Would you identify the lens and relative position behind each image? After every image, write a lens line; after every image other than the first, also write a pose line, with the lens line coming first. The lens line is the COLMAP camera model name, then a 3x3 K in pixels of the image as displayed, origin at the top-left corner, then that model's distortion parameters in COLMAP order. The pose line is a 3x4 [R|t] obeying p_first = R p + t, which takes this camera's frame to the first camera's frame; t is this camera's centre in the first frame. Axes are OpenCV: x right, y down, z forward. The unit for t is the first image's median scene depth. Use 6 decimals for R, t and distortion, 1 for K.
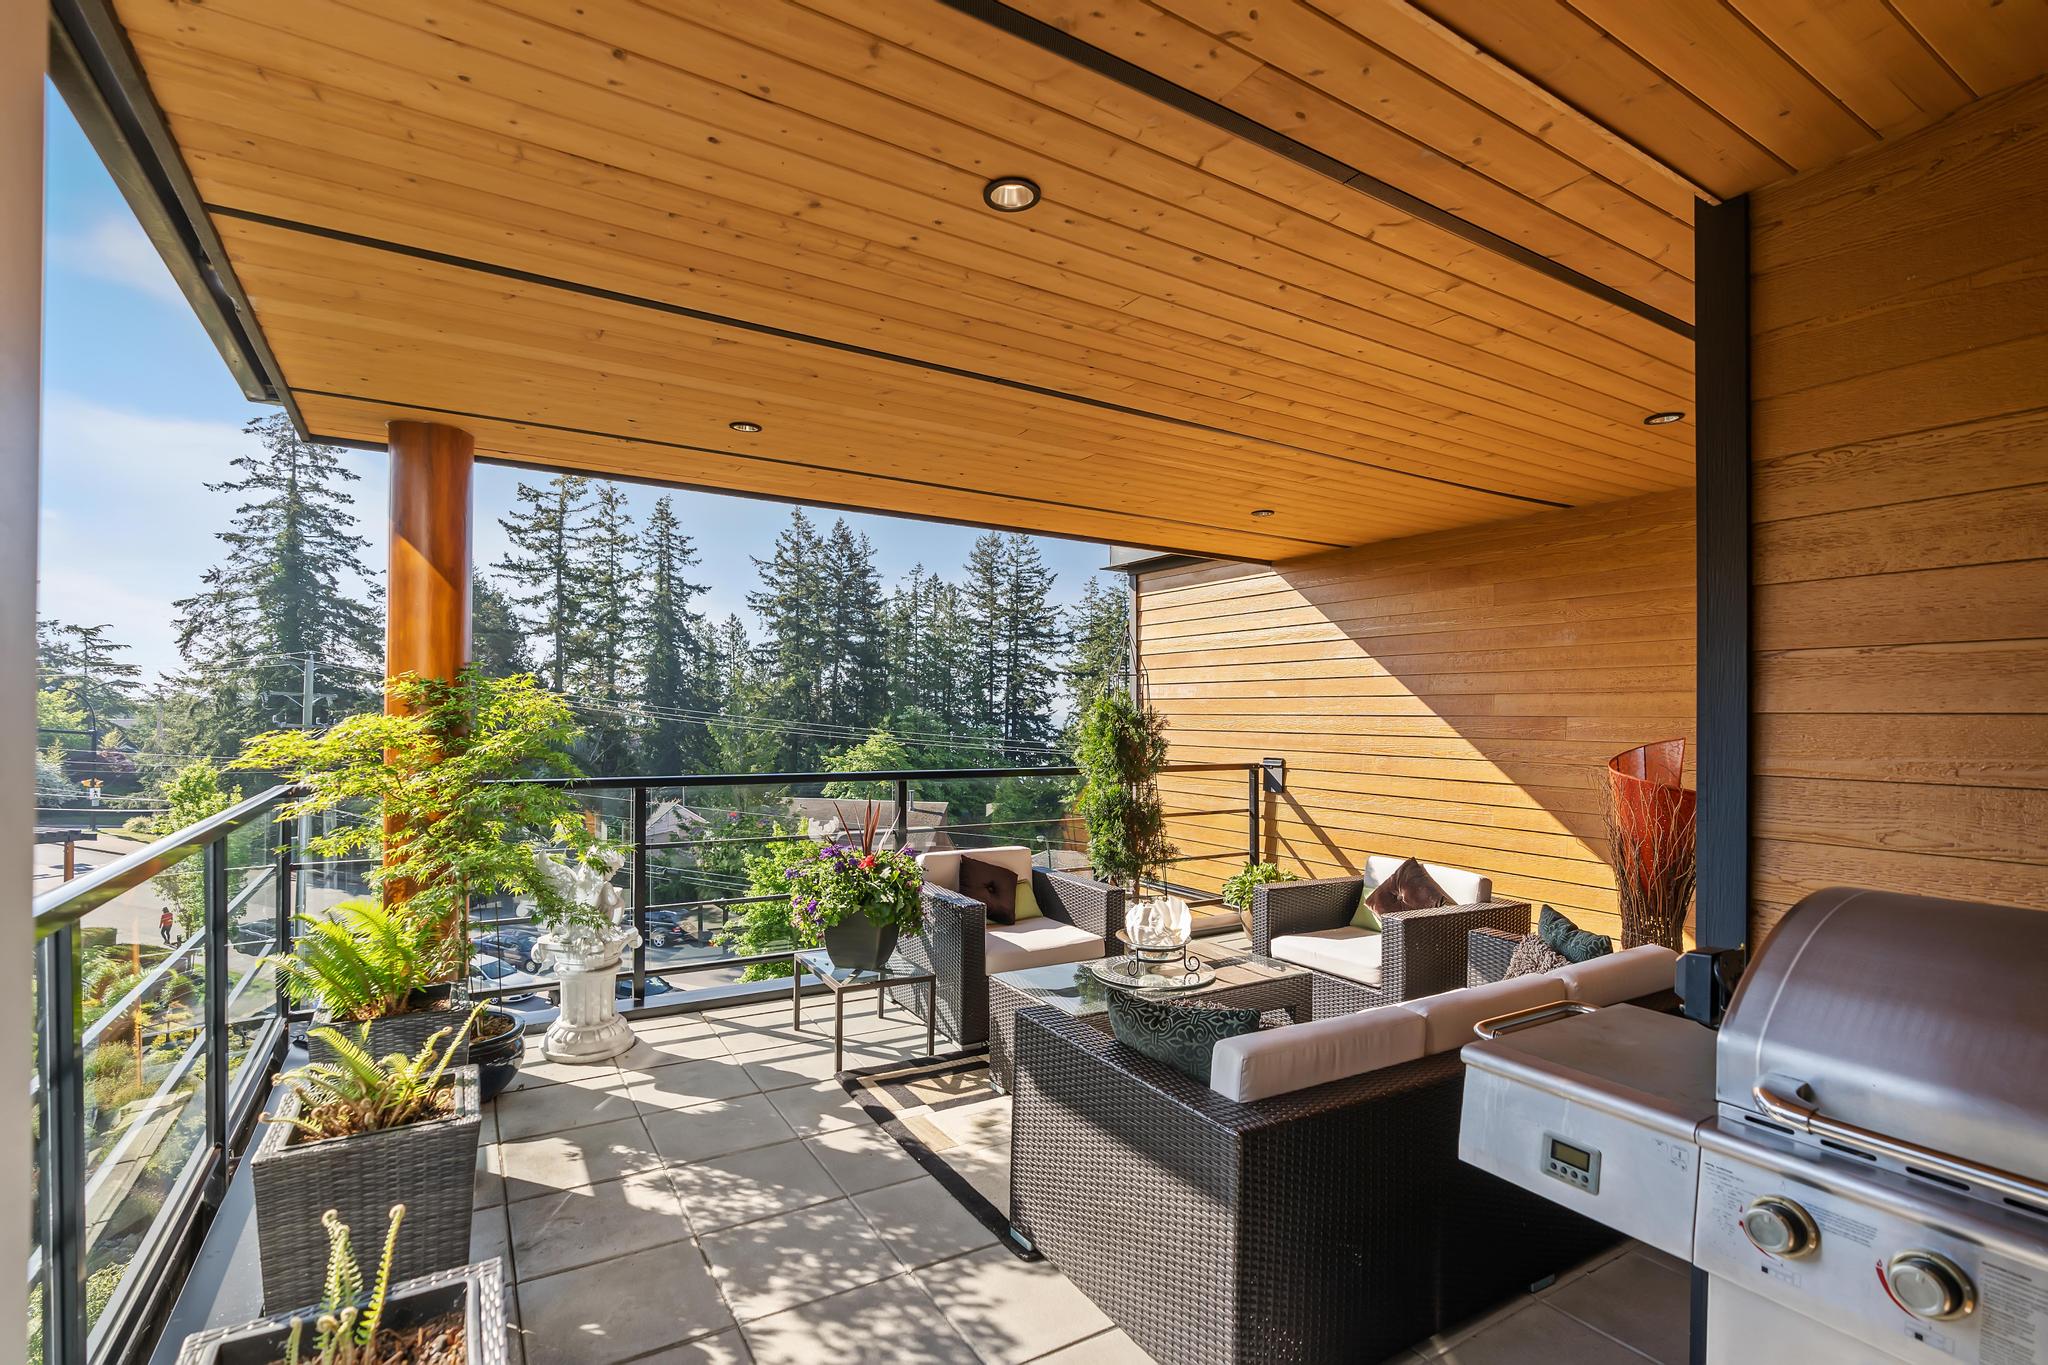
lens RADIAL K [[940.7, 0, 978.4], [0, 940.7, 699.1], [0, 0, 1]] dist [-0.005839, 0.004972]
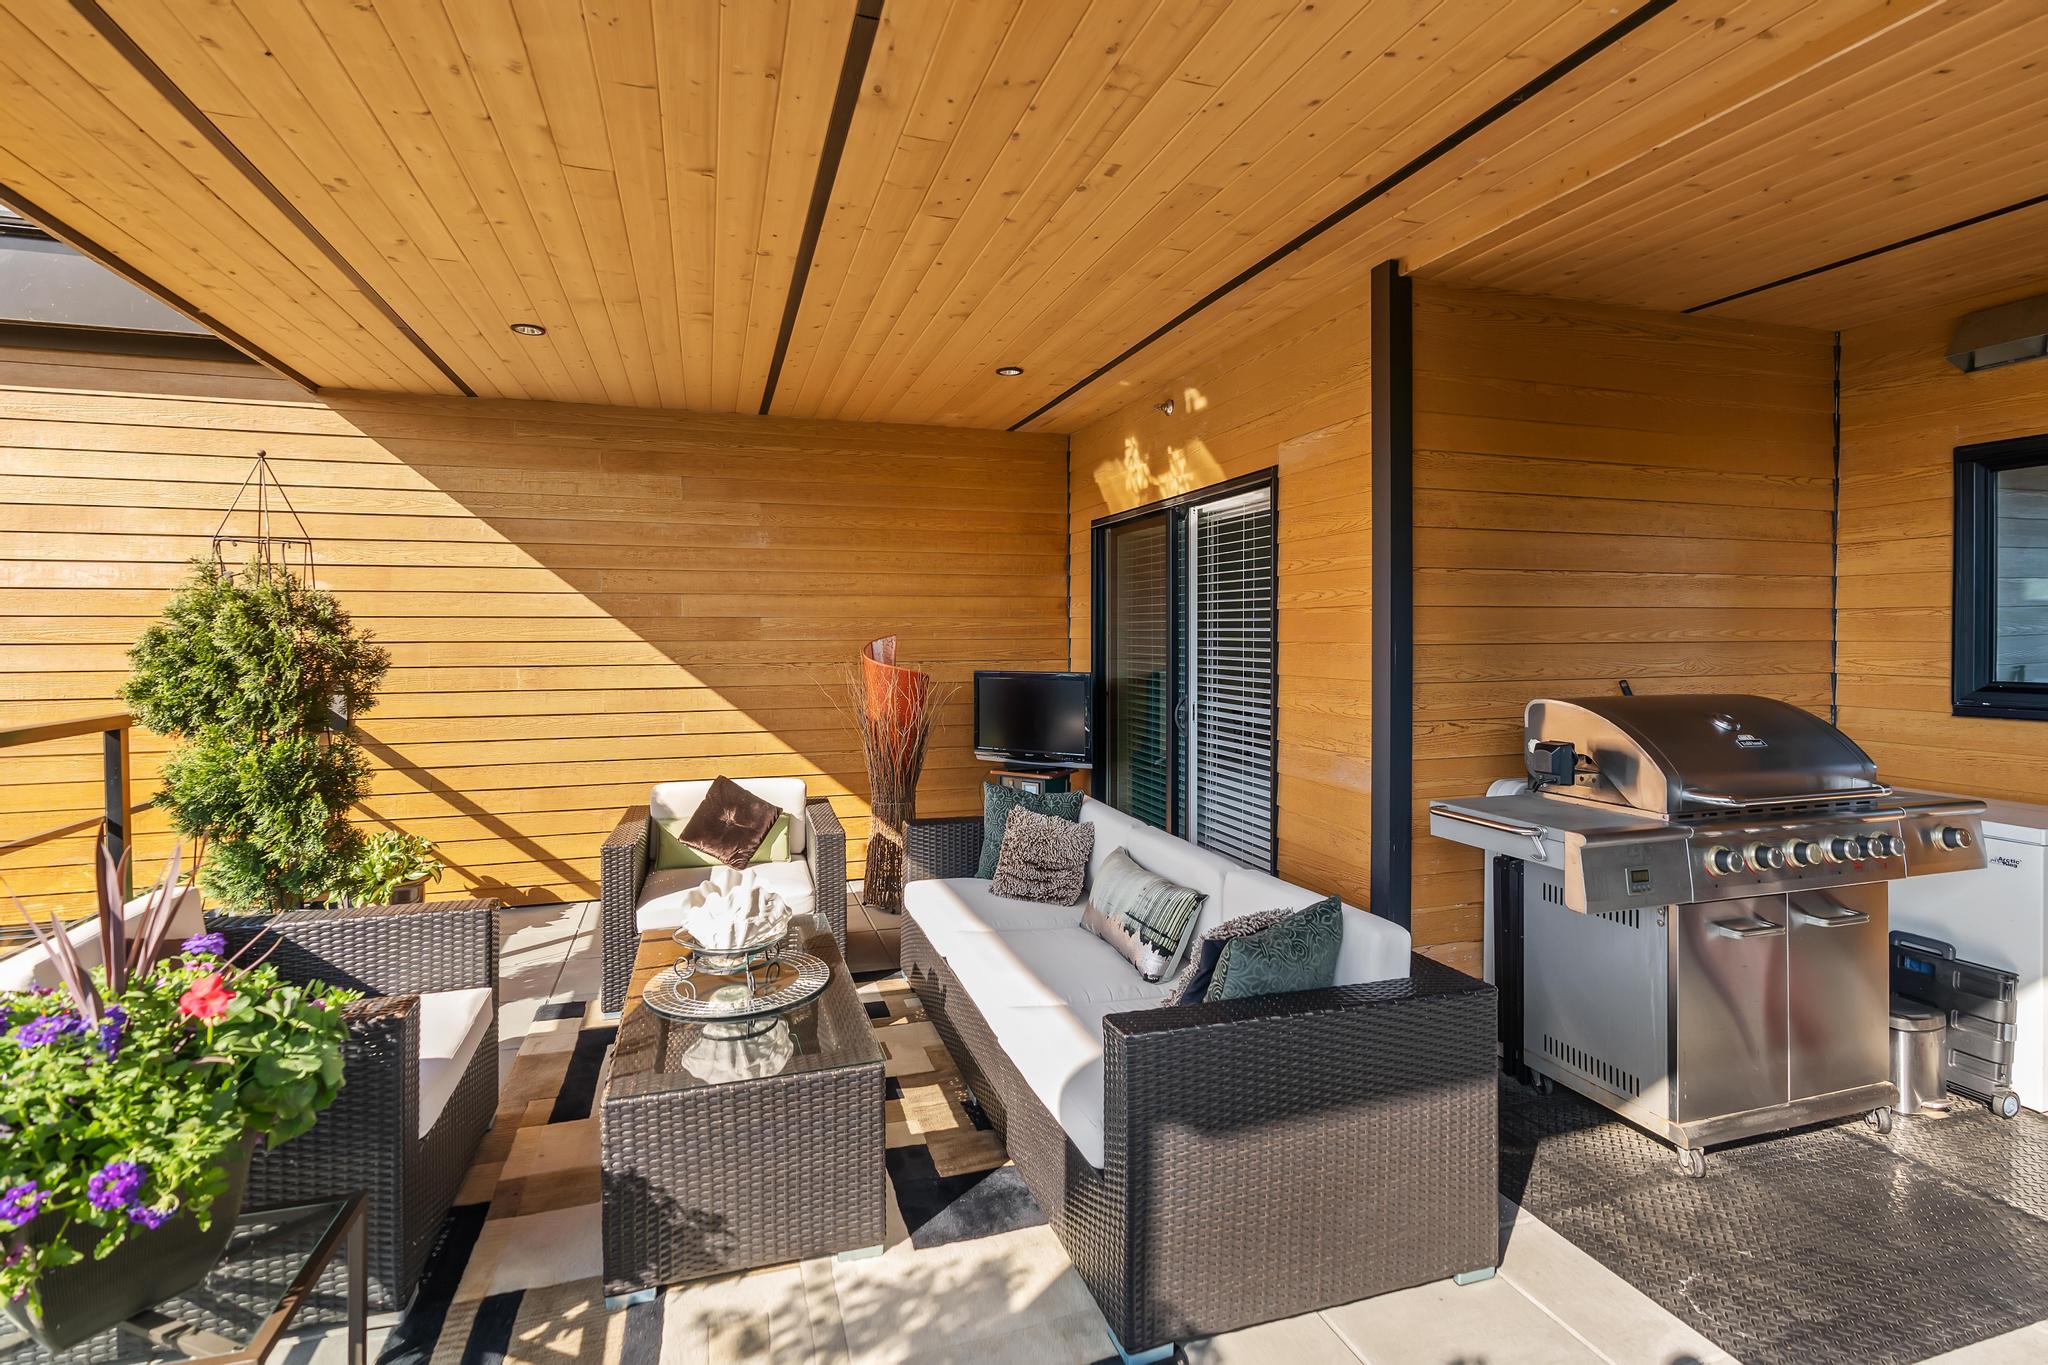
lens RADIAL K [[940.7, 0, 1059.5], [0, 940.7, 636.4], [0, 0, 1]] dist [-0.005839, 0.004972]
pose [[0.199518, -0.016880, 0.979749, -0.316412], [-0.011387, 0.999744, 0.019543, 0.015489], [-0.979828, -0.015056, 0.199275, 0.464082]]
